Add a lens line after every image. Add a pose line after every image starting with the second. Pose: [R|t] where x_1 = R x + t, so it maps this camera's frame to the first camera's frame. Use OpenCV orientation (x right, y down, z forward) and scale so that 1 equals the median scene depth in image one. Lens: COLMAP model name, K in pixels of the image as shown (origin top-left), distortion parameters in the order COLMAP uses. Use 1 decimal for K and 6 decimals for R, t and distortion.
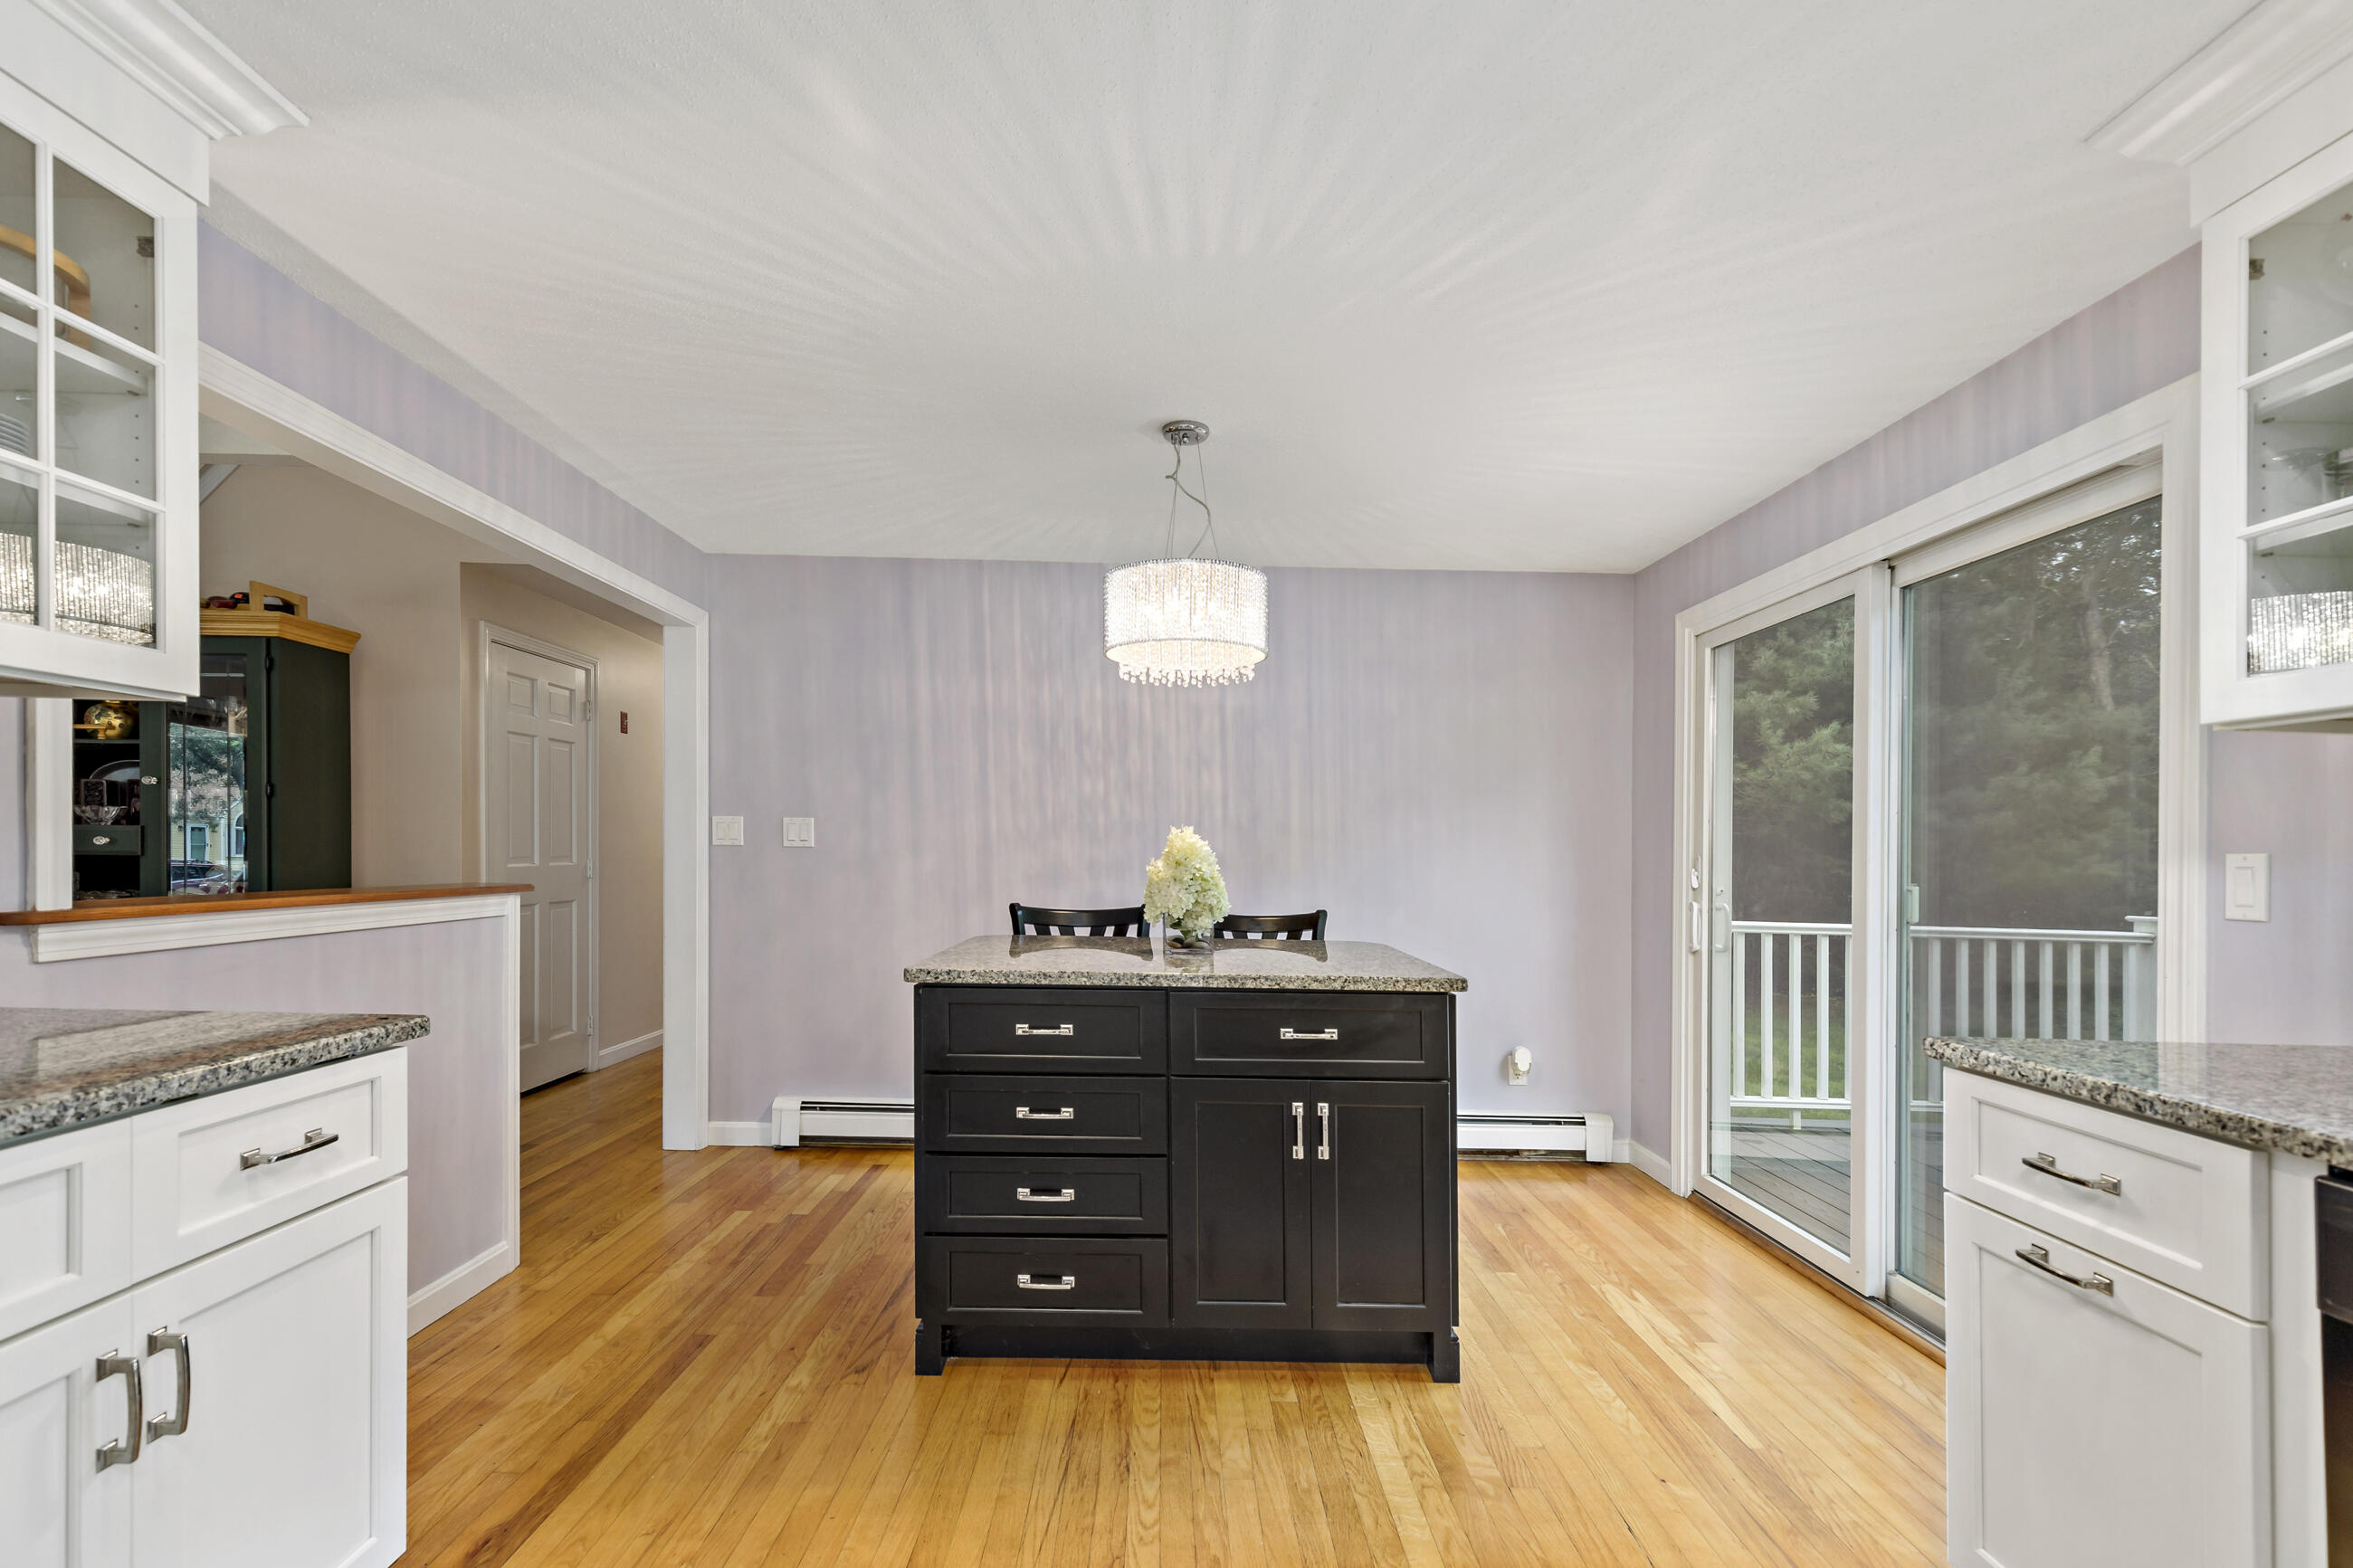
lens RADIAL K [[1056.5, 0, 1170.9], [0, 1056.5, 815.3], [0, 0, 1]] dist [0.011500, -0.000107]
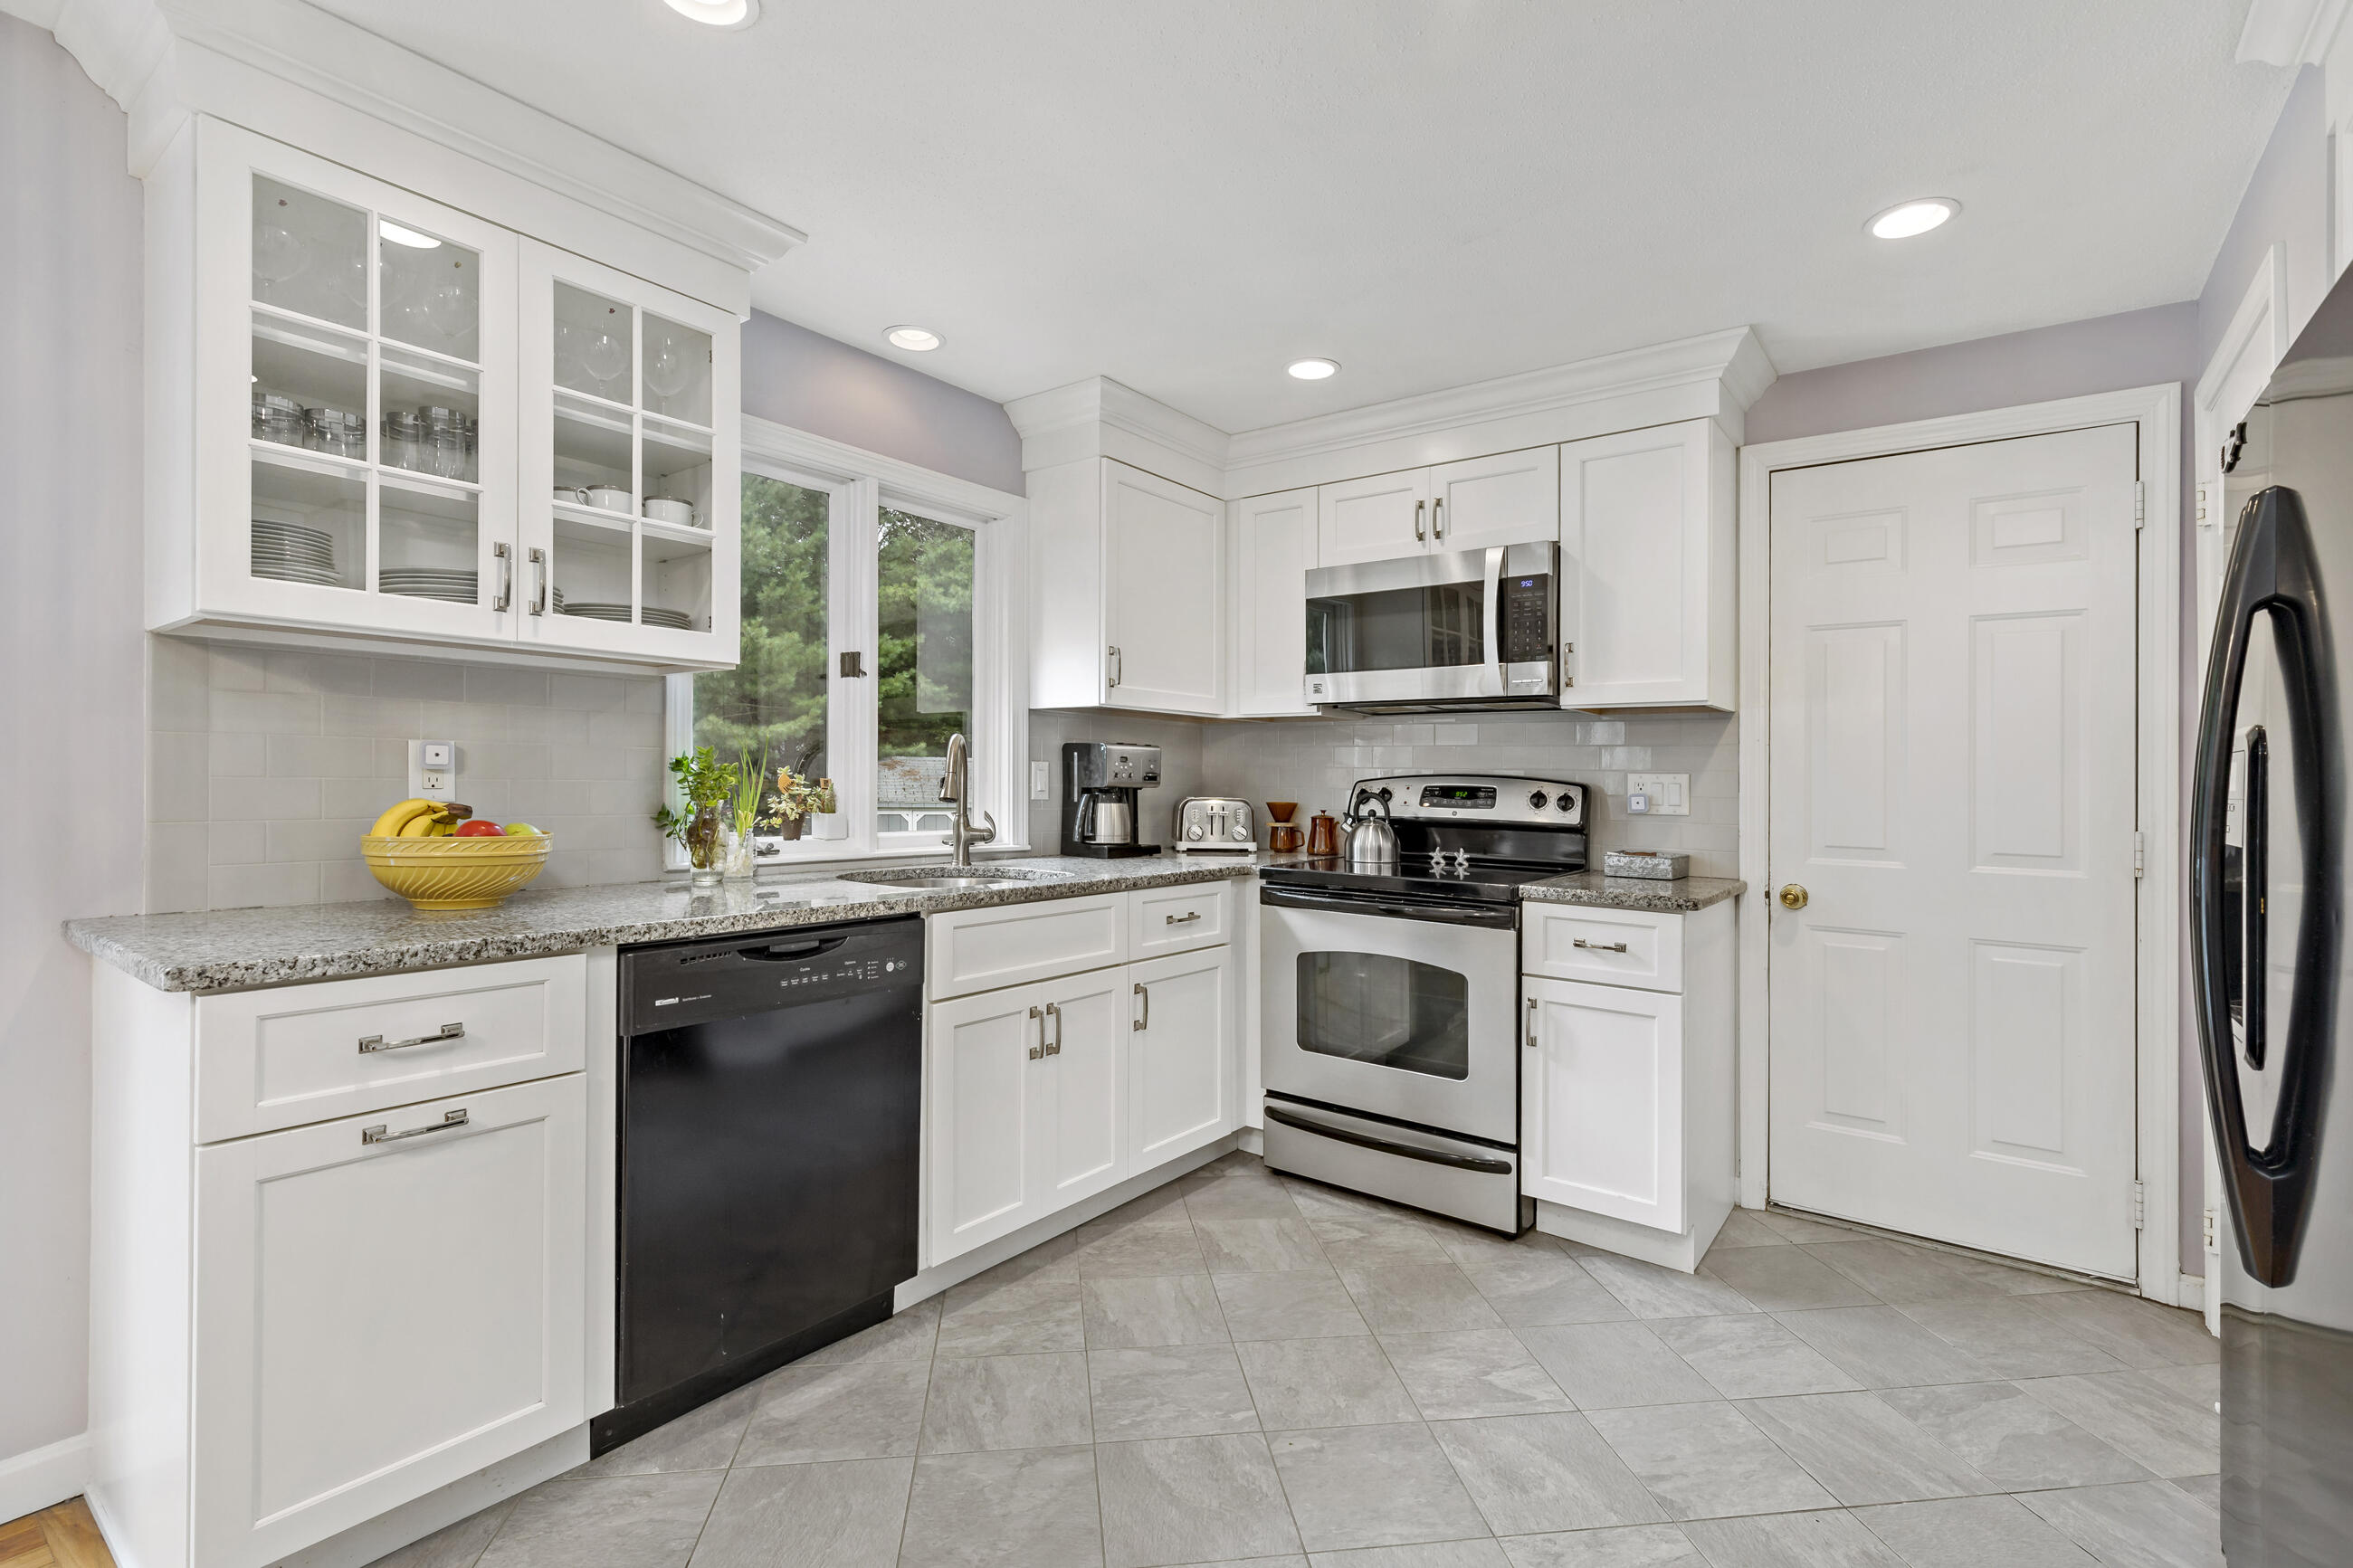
lens RADIAL K [[1068.6, 0, 1183.7], [0, 1068.6, 759.2], [0, 0, 1]] dist [0.007798, -0.000251]
pose [[-0.792253, -0.030941, 0.609408, -0.226677], [-0.062055, 0.997621, -0.030022, 0.016978], [-0.607029, -0.061602, -0.792288, 0.713742]]
